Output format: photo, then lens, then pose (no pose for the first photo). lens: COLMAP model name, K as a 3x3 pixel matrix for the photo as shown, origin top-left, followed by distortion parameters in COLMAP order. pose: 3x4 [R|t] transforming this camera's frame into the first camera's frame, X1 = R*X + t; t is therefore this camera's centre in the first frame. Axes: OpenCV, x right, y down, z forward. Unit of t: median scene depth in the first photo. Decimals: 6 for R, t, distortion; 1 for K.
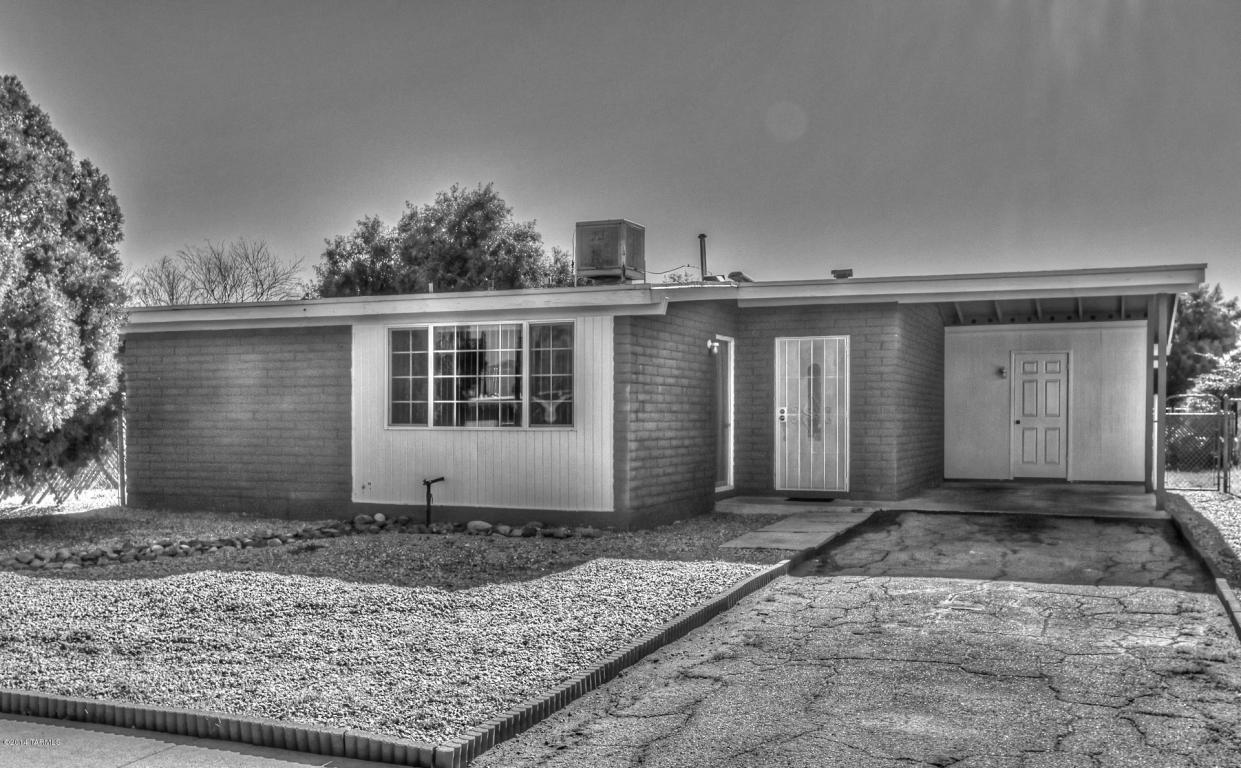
lens RADIAL K [[1476.6, 0, 620.5], [0, 1476.6, 384.0], [0, 0, 1]] dist [0.006152, 0.008082]
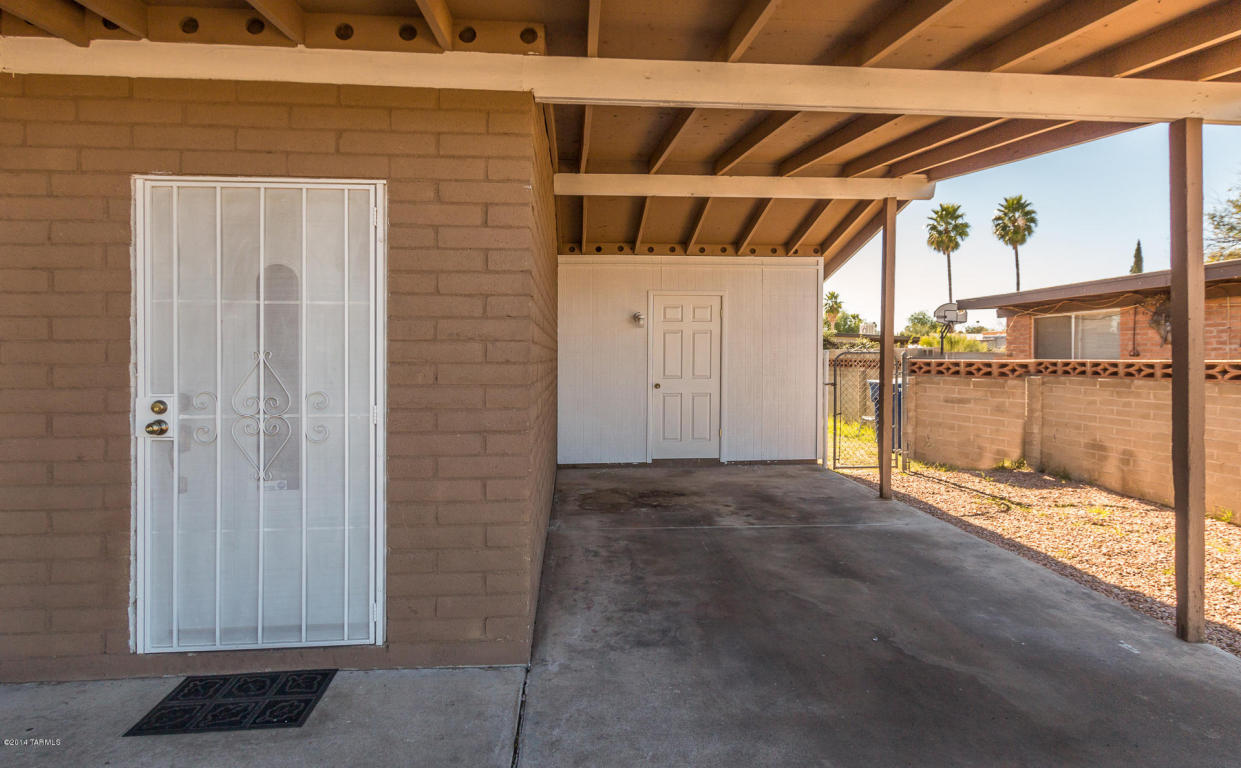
lens RADIAL K [[454.9, 0, 632.4], [0, 454.9, 352.4], [0, 0, 1]] dist [-0.000035, -0.000053]
pose [[0.849859, -0.003671, 0.526998, 0.147908], [-0.012174, 0.999572, 0.026596, 0.002880], [-0.526870, -0.029018, 0.849450, 0.879742]]
